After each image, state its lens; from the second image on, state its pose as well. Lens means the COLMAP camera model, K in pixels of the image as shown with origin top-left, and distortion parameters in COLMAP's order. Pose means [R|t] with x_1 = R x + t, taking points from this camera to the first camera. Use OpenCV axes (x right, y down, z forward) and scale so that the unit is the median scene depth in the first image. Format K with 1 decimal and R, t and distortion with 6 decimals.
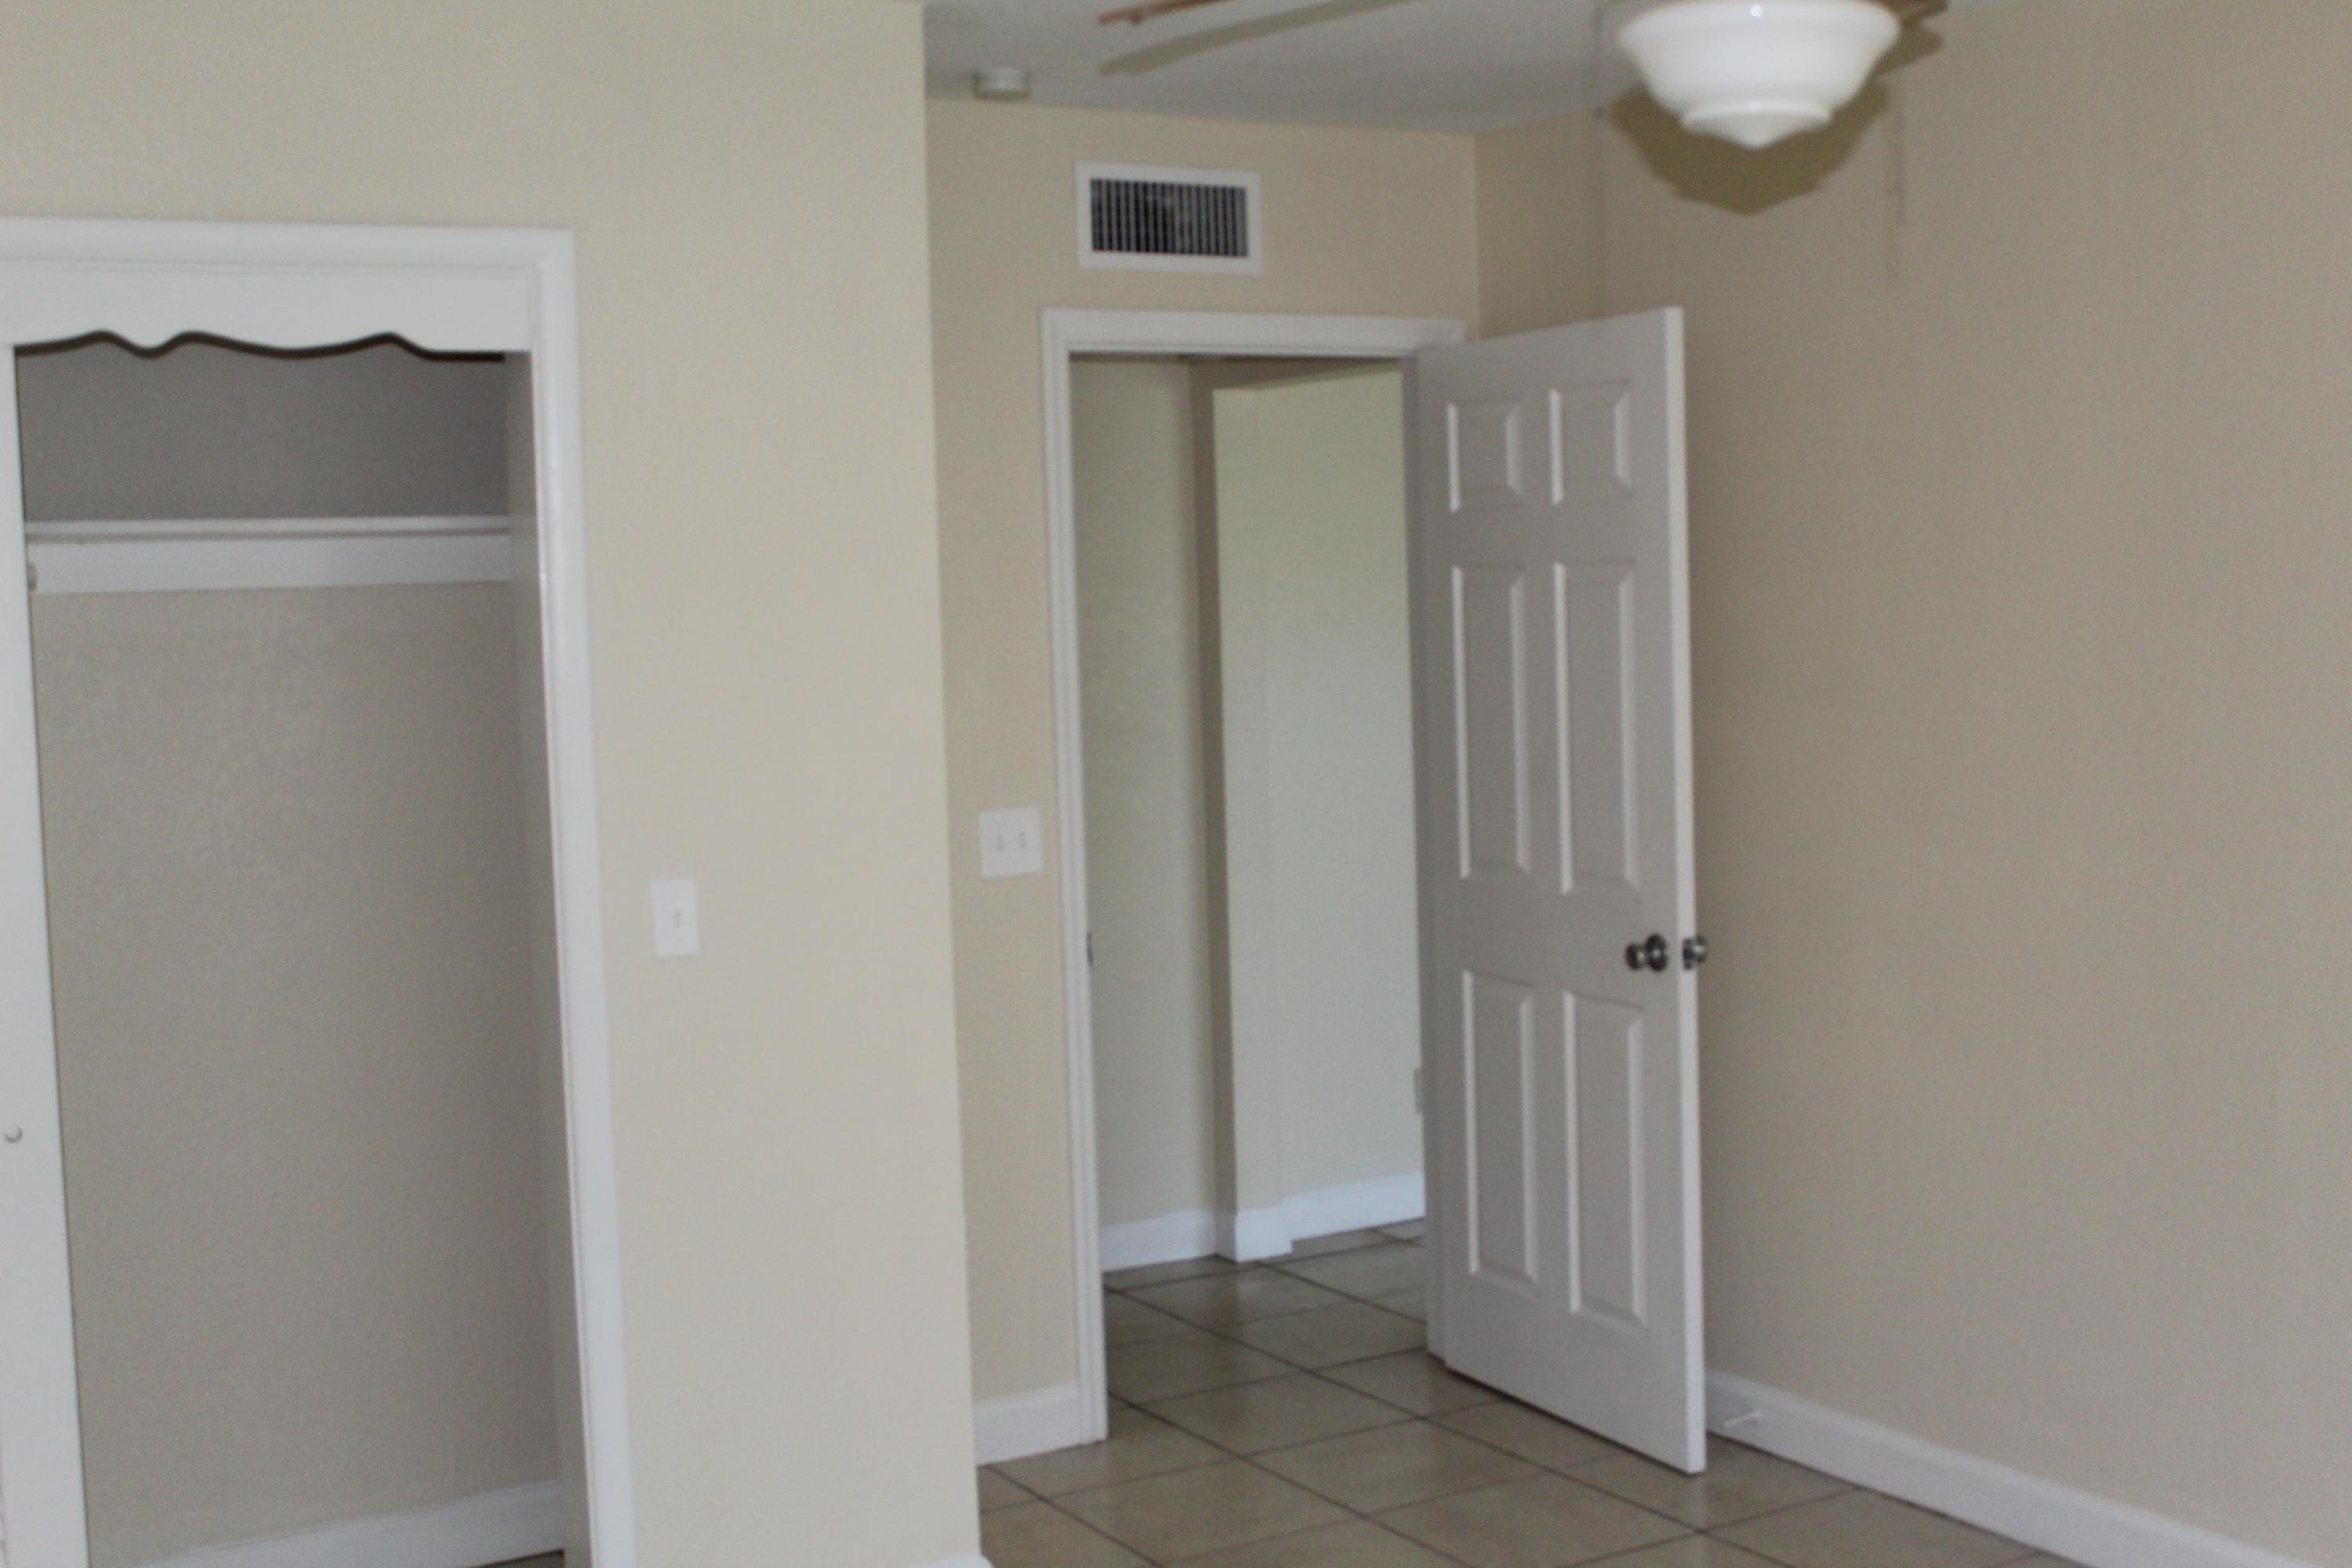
lens RADIAL K [[2856.8, 0, 1171.4], [0, 2856.8, 770.4], [0, 0, 1]] dist [-0.032541, 0.000000]
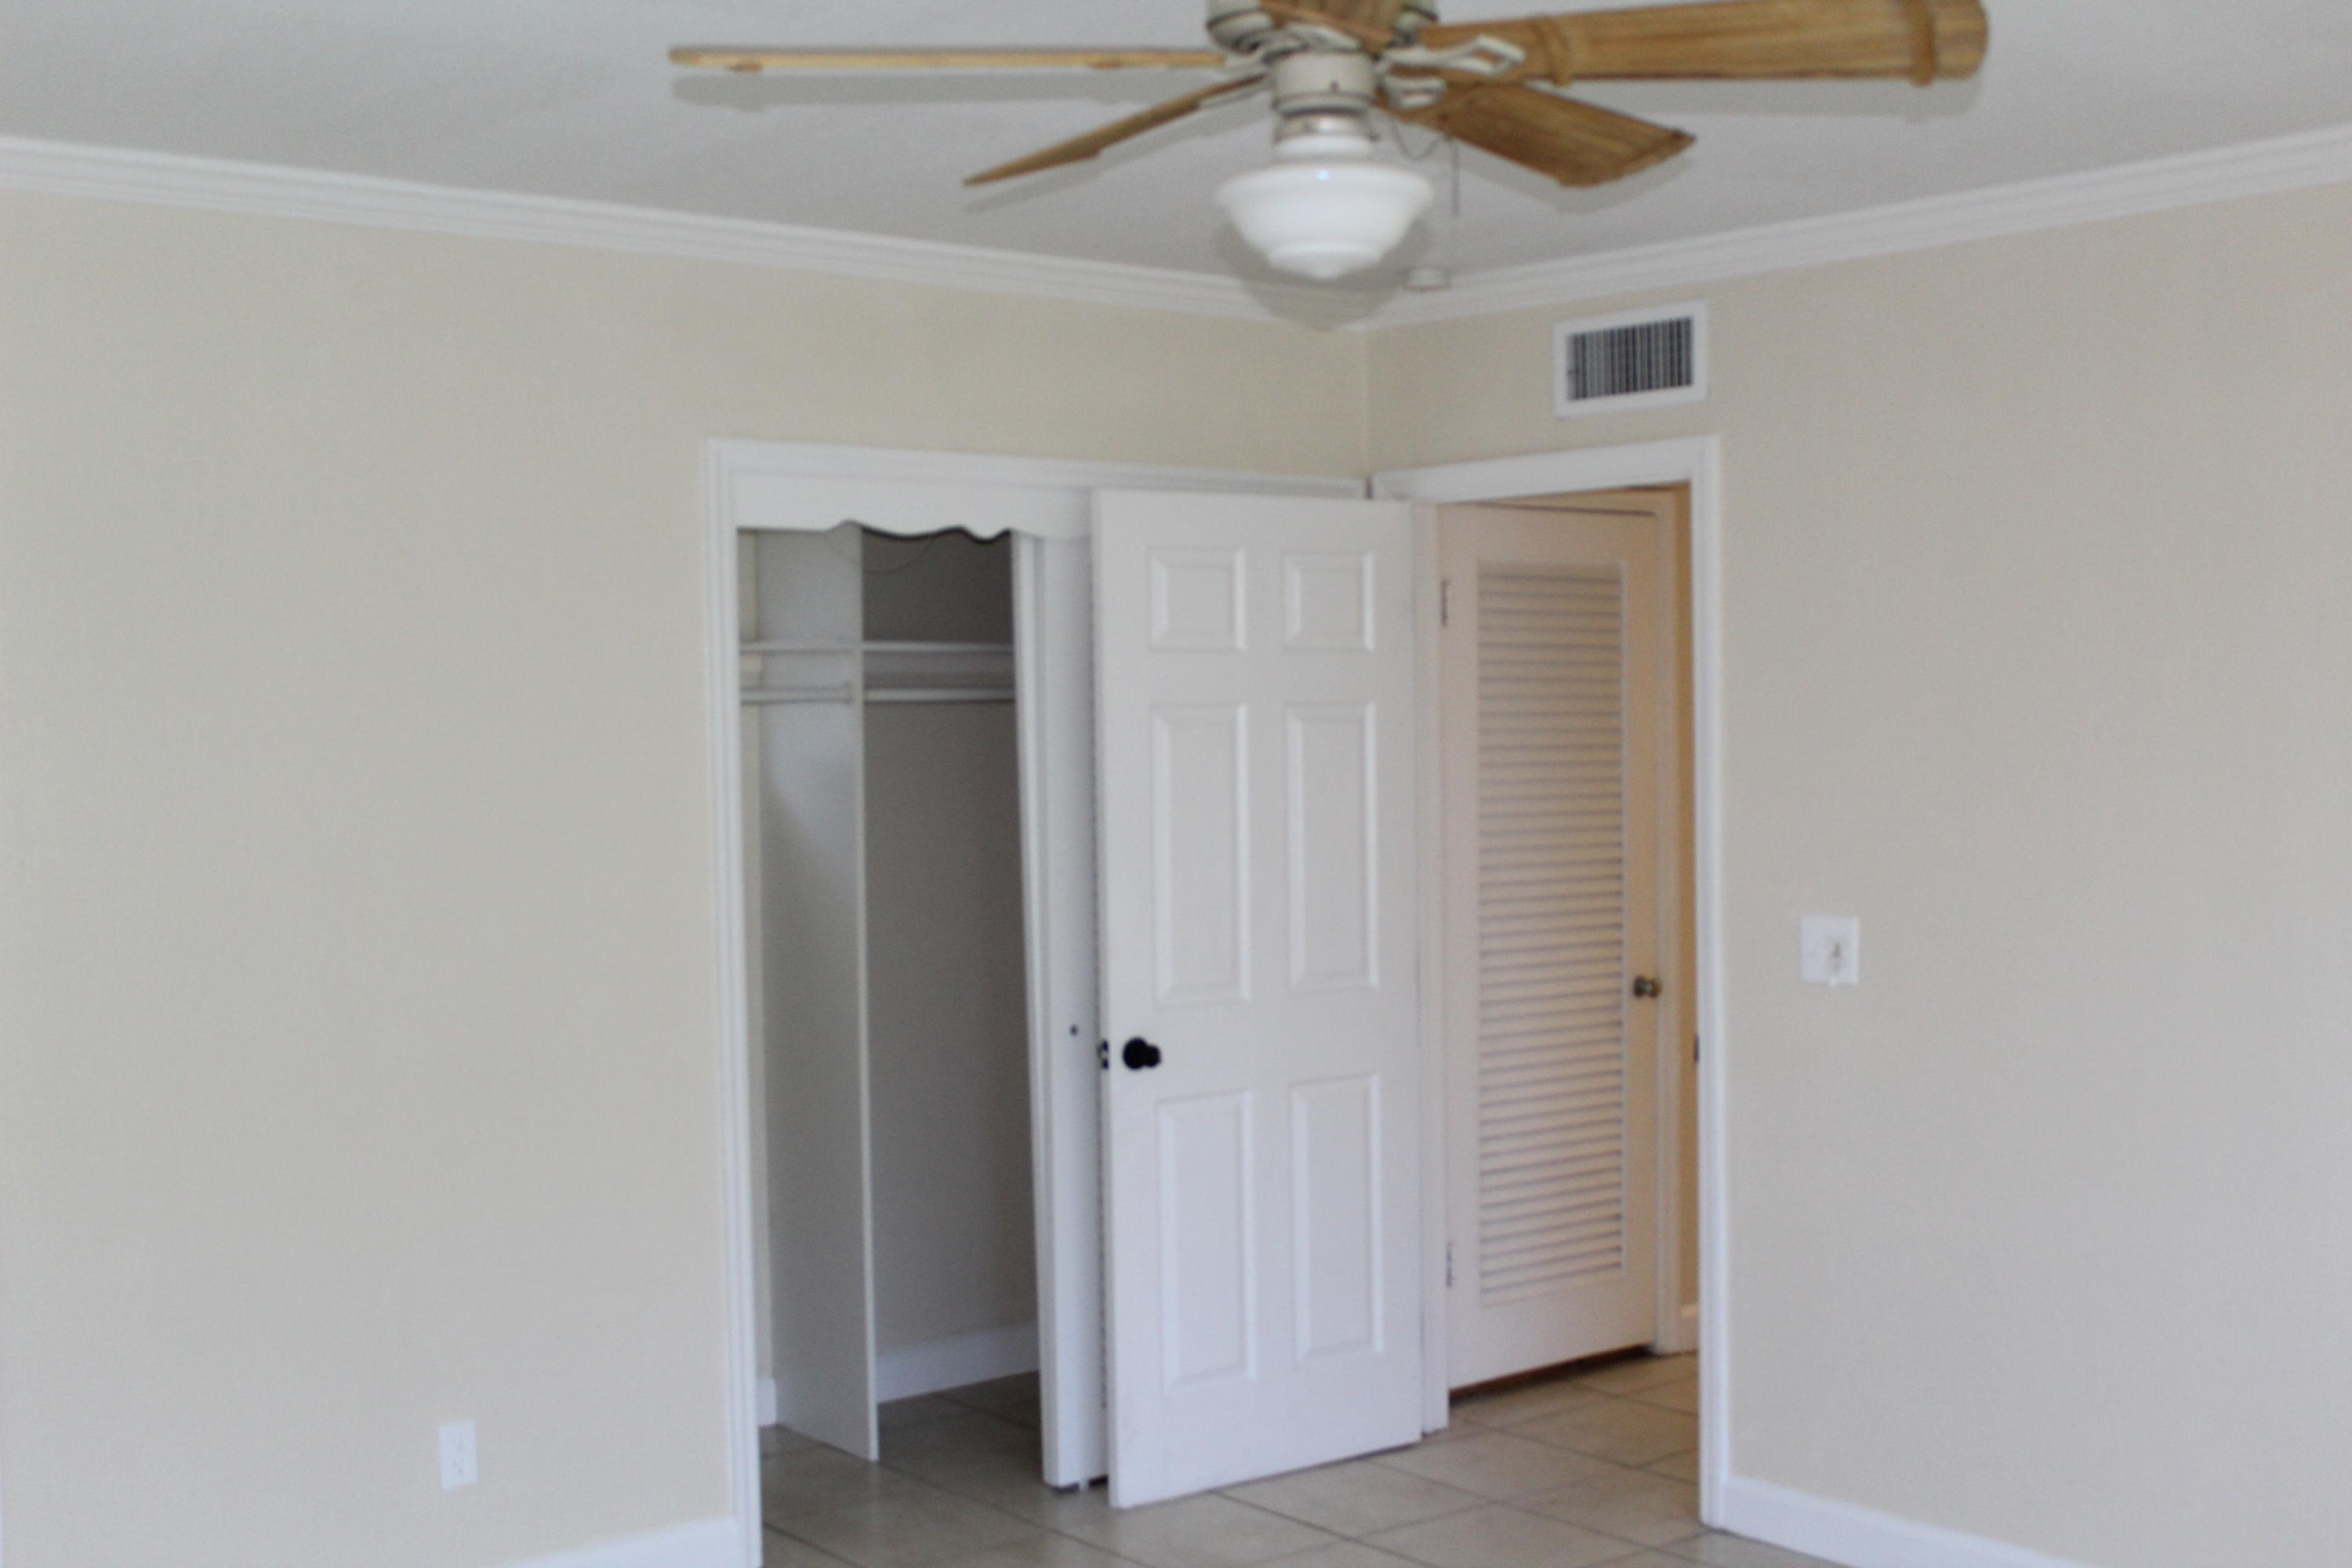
lens RADIAL K [[2856.8, 0, 1177.1], [0, 2856.8, 781.5], [0, 0, 1]] dist [-0.032541, 0.000000]
pose [[0.072946, 0.047200, -0.996218, 1.056621], [-0.093608, 0.994794, 0.040278, -0.064732], [0.992933, 0.090316, 0.076984, 0.770521]]
